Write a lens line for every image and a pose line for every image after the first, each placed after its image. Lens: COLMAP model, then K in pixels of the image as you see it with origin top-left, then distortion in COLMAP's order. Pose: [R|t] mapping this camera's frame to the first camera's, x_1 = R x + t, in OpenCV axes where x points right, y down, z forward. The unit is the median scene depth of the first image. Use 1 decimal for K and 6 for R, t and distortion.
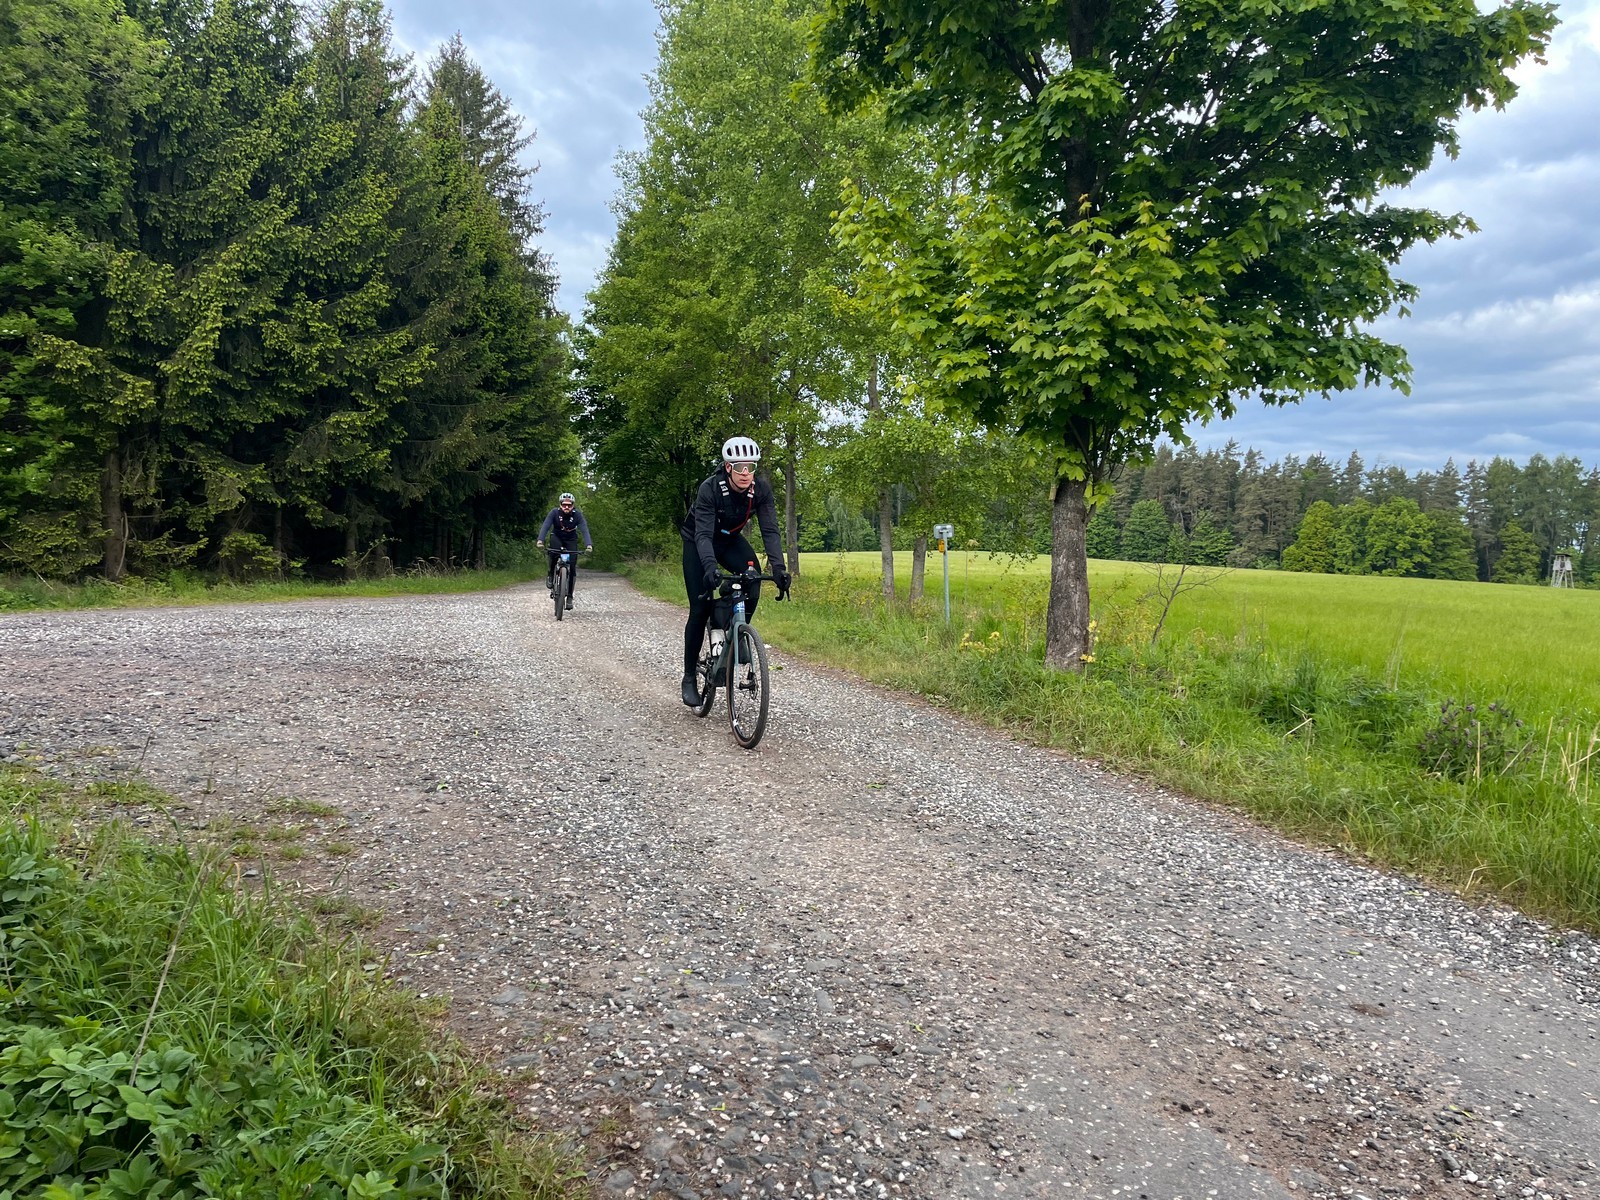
lens RADIAL K [[1199.2, 0, 815.0], [0, 1199.2, 599.8], [0, 0, 1]] dist [0.075003, -0.088946]
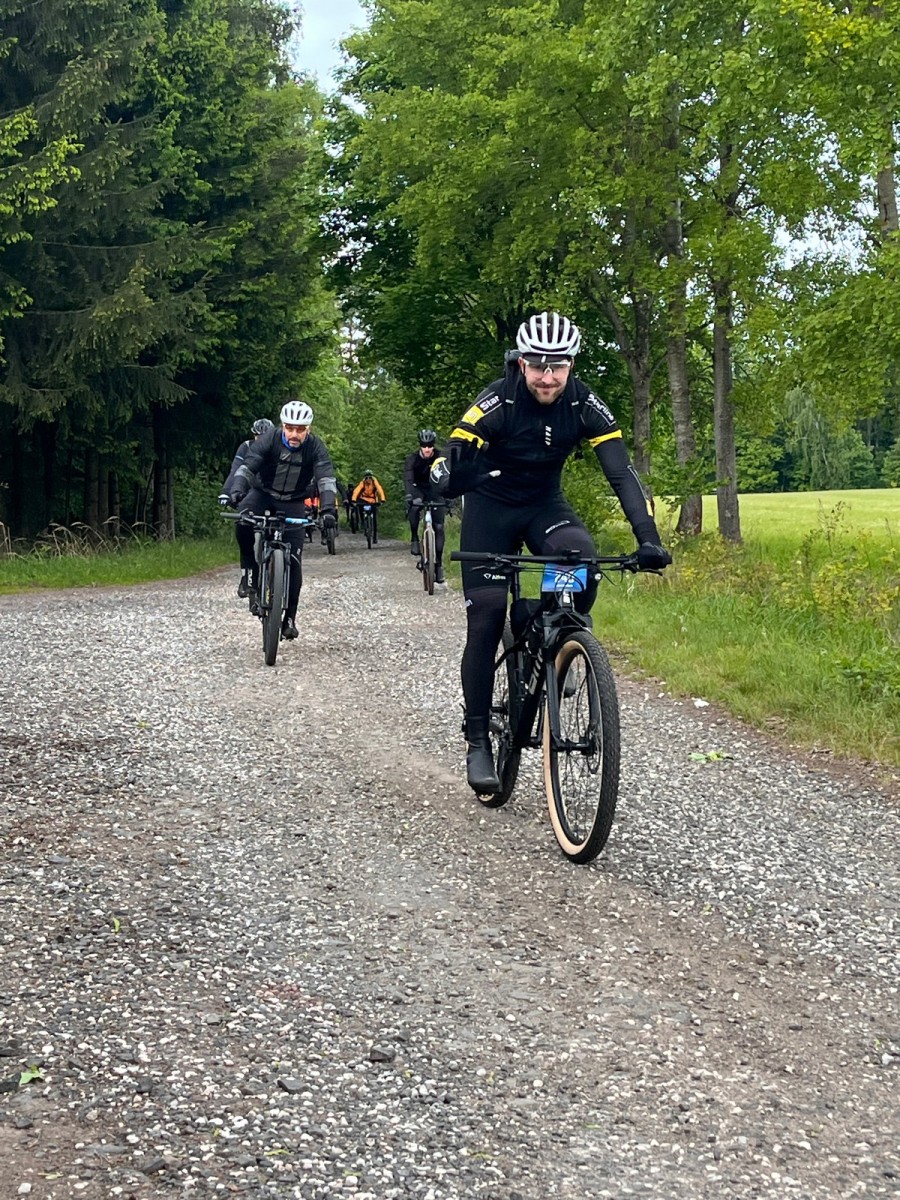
lens RADIAL K [[2148.4, 0, 463.1], [0, 2148.4, 583.0], [0, 0, 1]] dist [0.137365, 0.000000]
pose [[0.990650, -0.010885, -0.135993, -0.022067], [0.011090, 0.999938, 0.000750, -0.019234], [0.135977, -0.002251, 0.990710, 0.136633]]
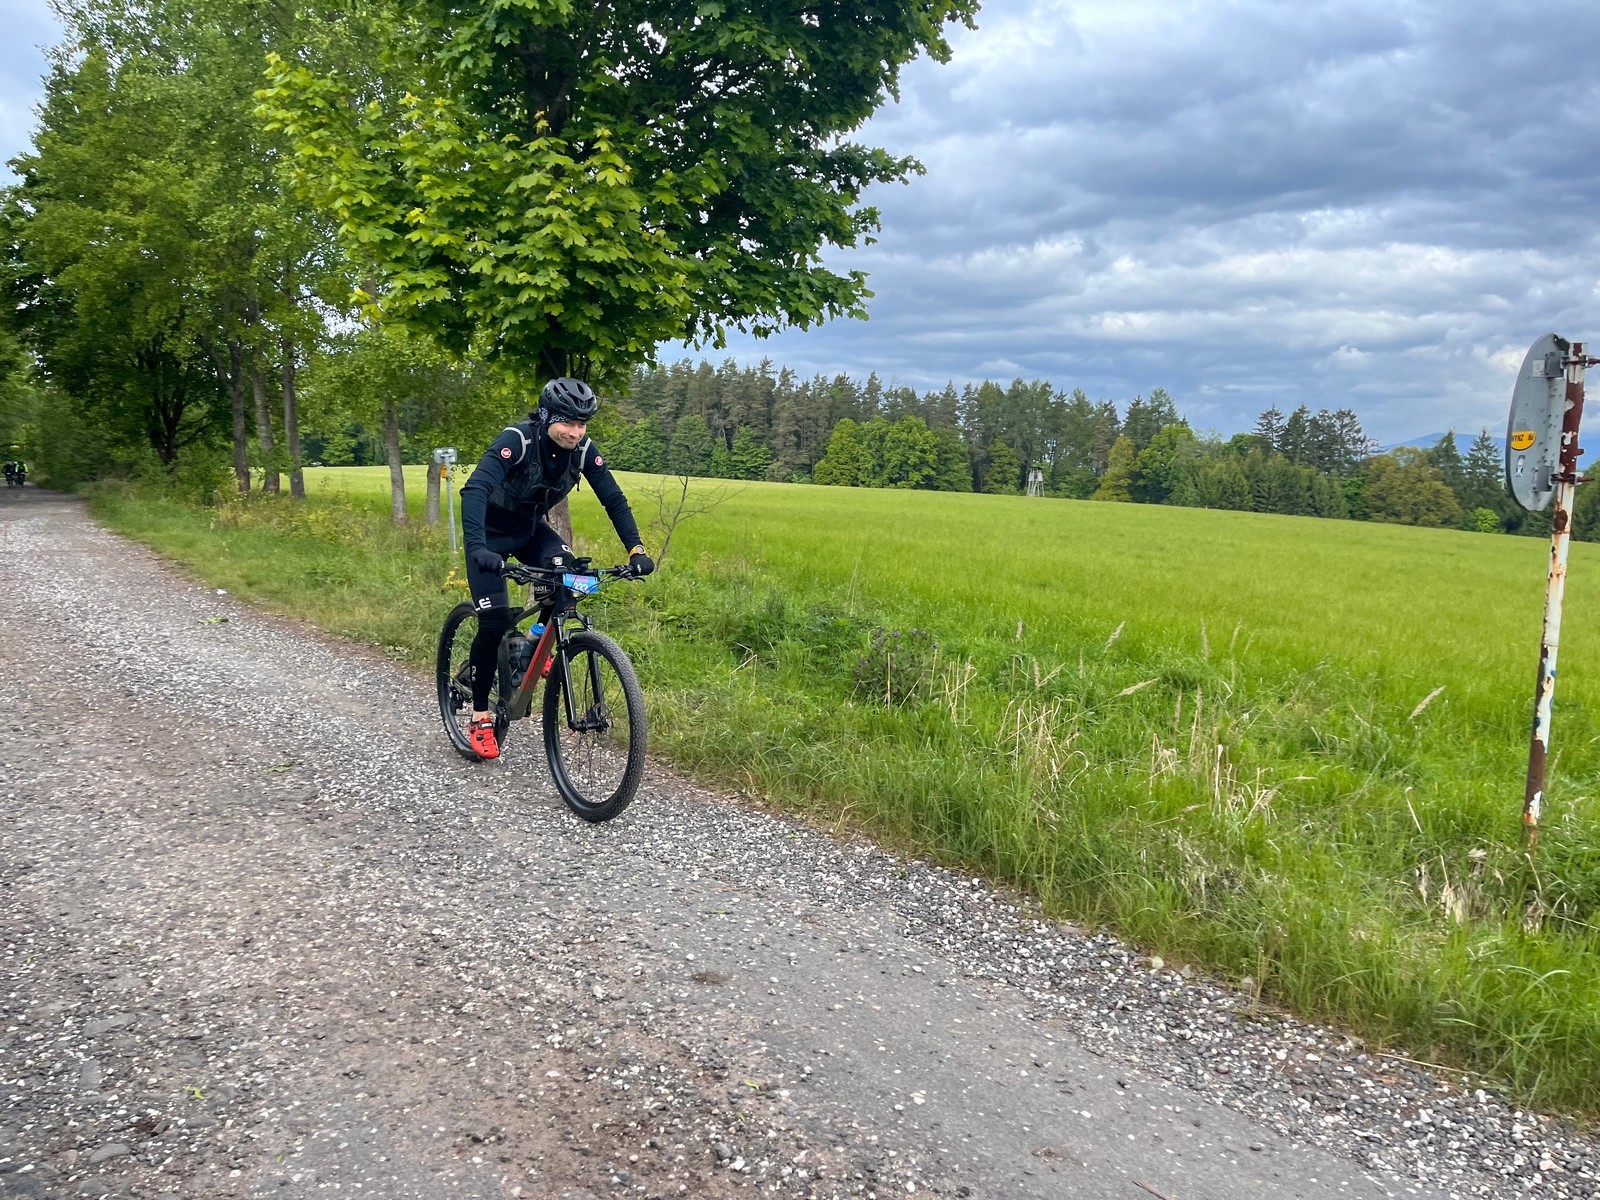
lens RADIAL K [[1199.2, 0, 816.6], [0, 1199.2, 596.8], [0, 0, 1]] dist [0.075003, -0.088946]
pose [[0.932936, -0.042807, 0.357487, 0.072473], [0.018044, 0.997218, 0.072321, -0.021065], [-0.359589, -0.061021, 0.931114, 0.014982]]
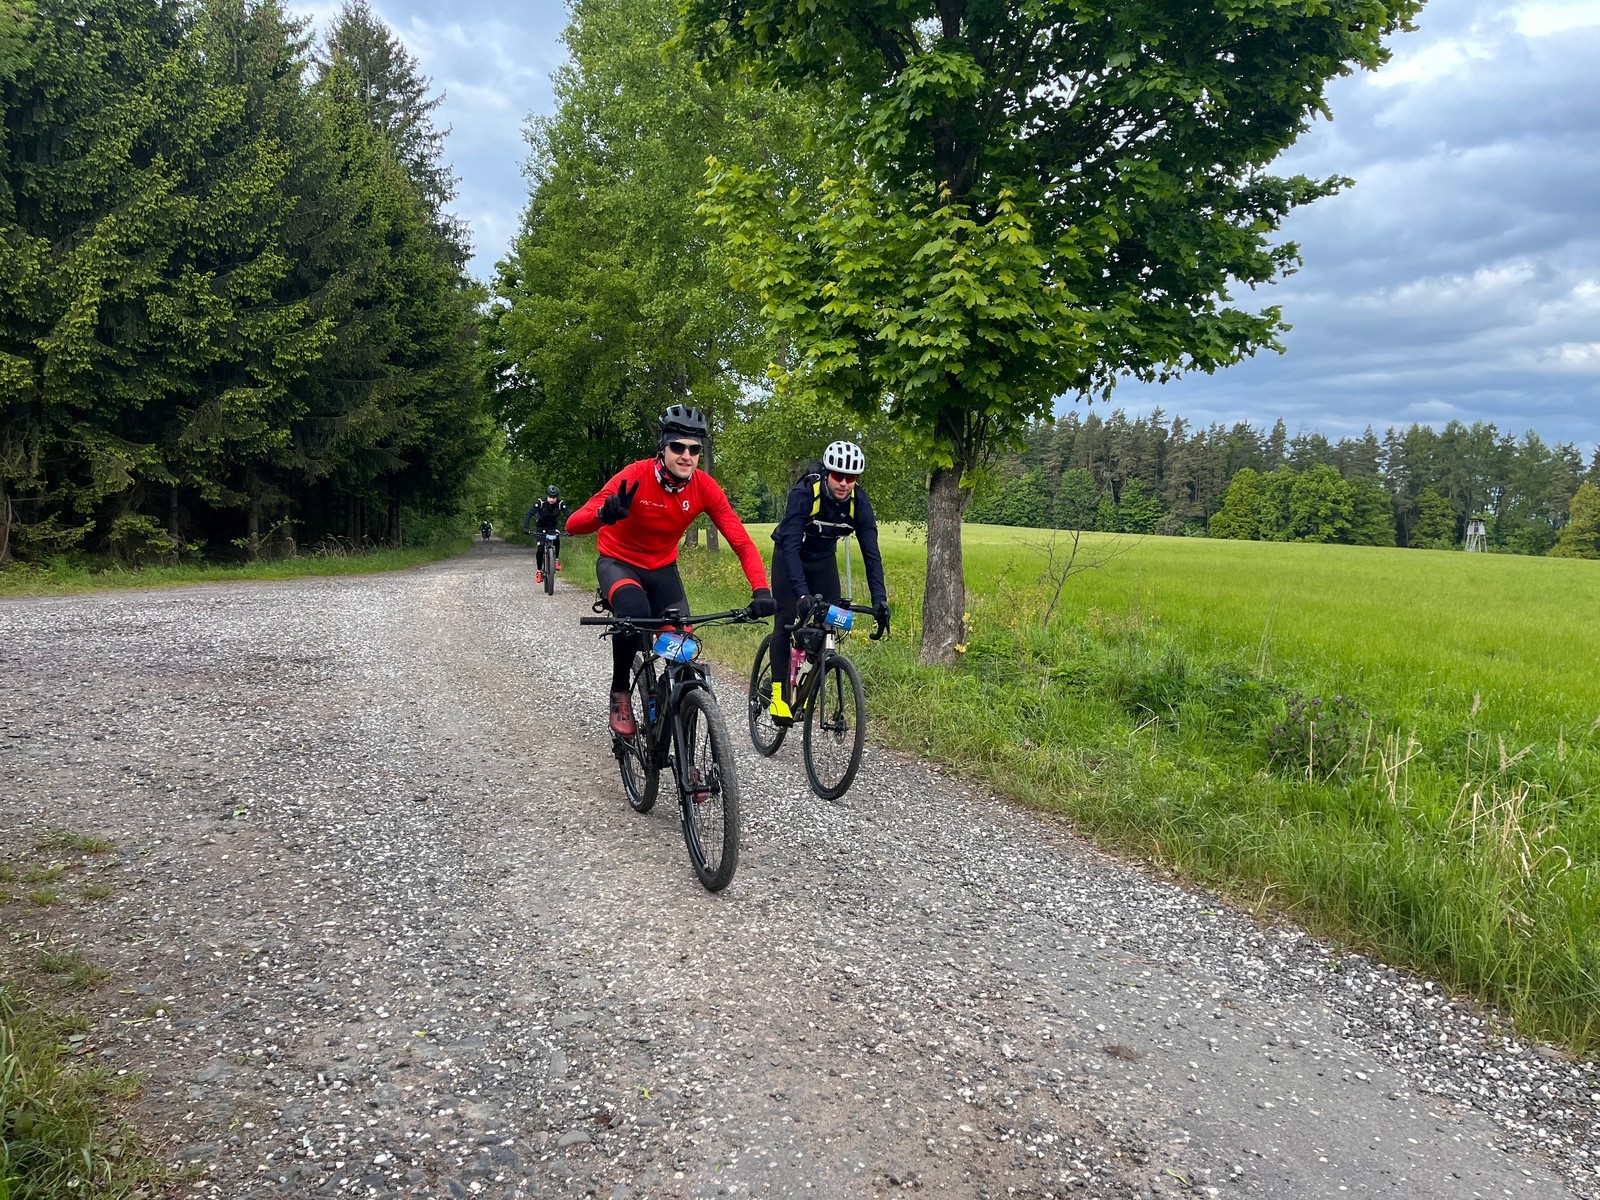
lens RADIAL K [[1199.2, 0, 806.9], [0, 1199.2, 602.4], [0, 0, 1]] dist [0.075003, -0.088946]
pose [[0.998898, -0.011489, 0.045503, 0.061714], [0.010248, 0.999571, 0.027419, -0.020933], [-0.045799, -0.026923, 0.998588, 0.017663]]
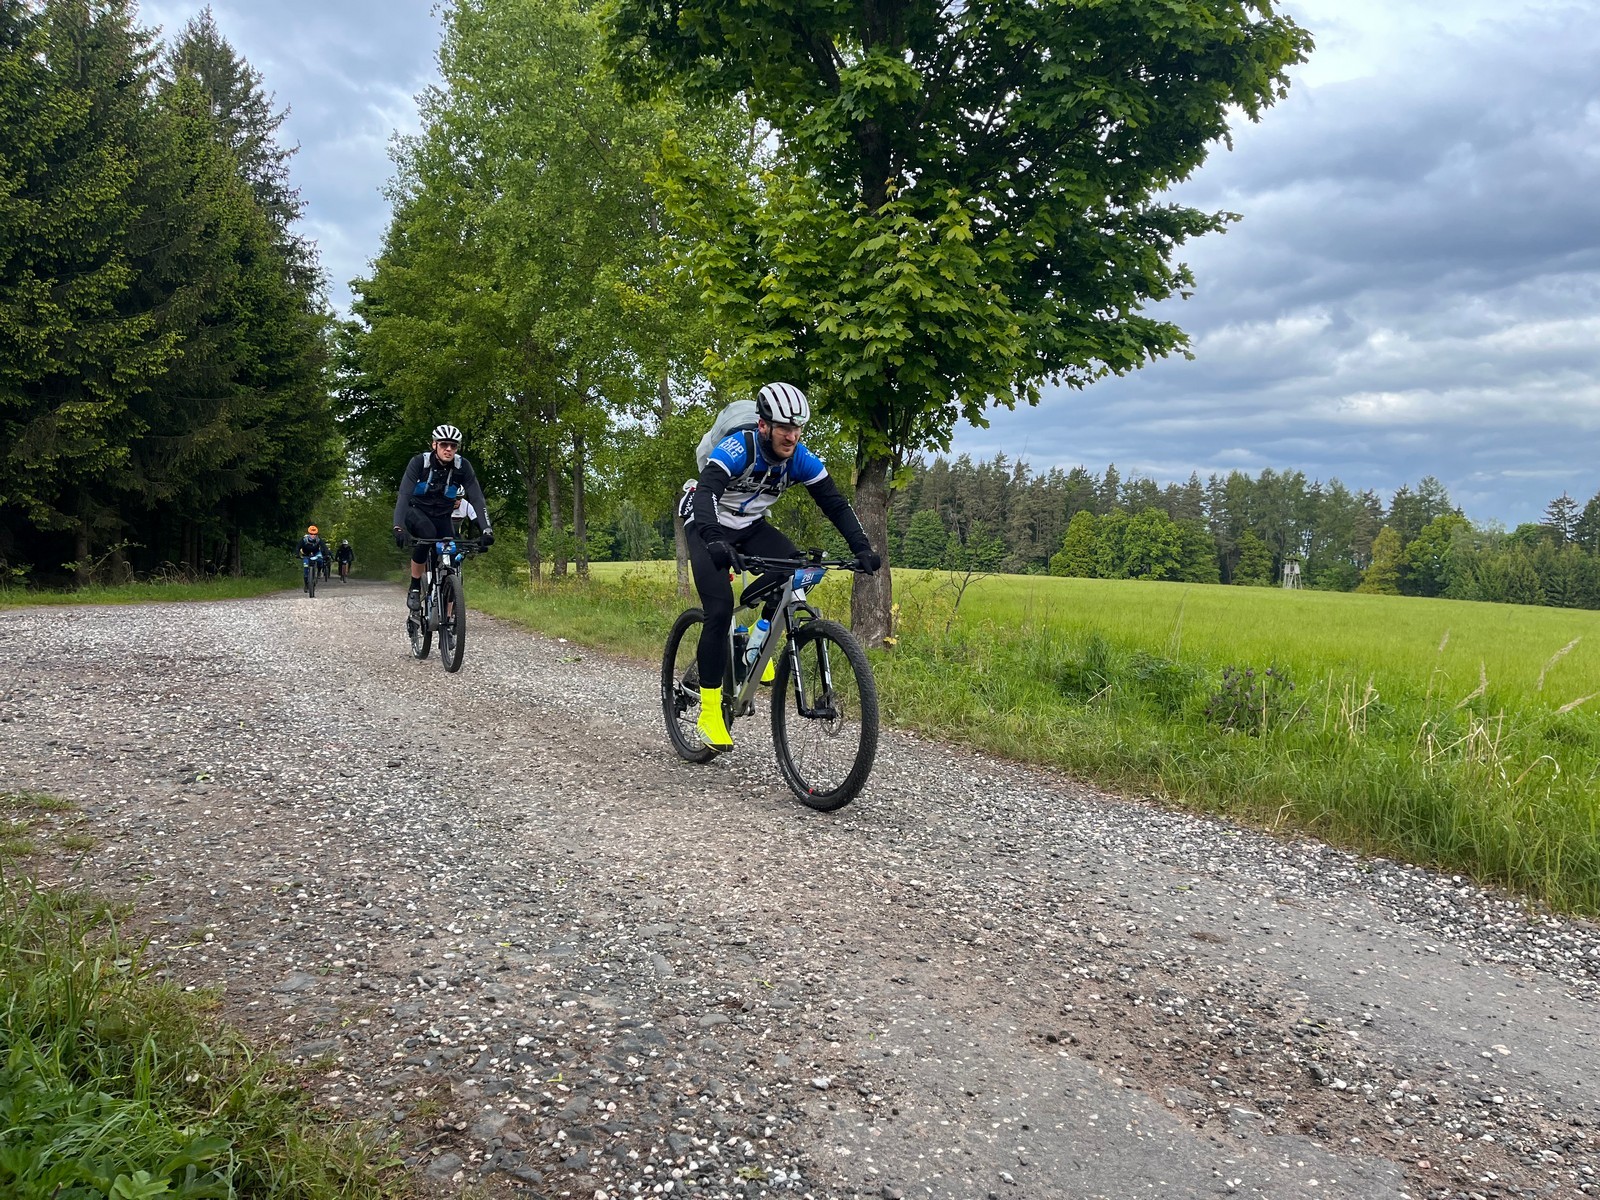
lens RADIAL K [[1199.2, 0, 814.6], [0, 1199.2, 581.5], [0, 0, 1]] dist [0.075003, -0.088946]
pose [[0.984589, -0.009501, 0.174627, -0.013429], [0.013598, 0.999659, -0.022278, 0.023794], [-0.174356, 0.024309, 0.984383, 0.026034]]
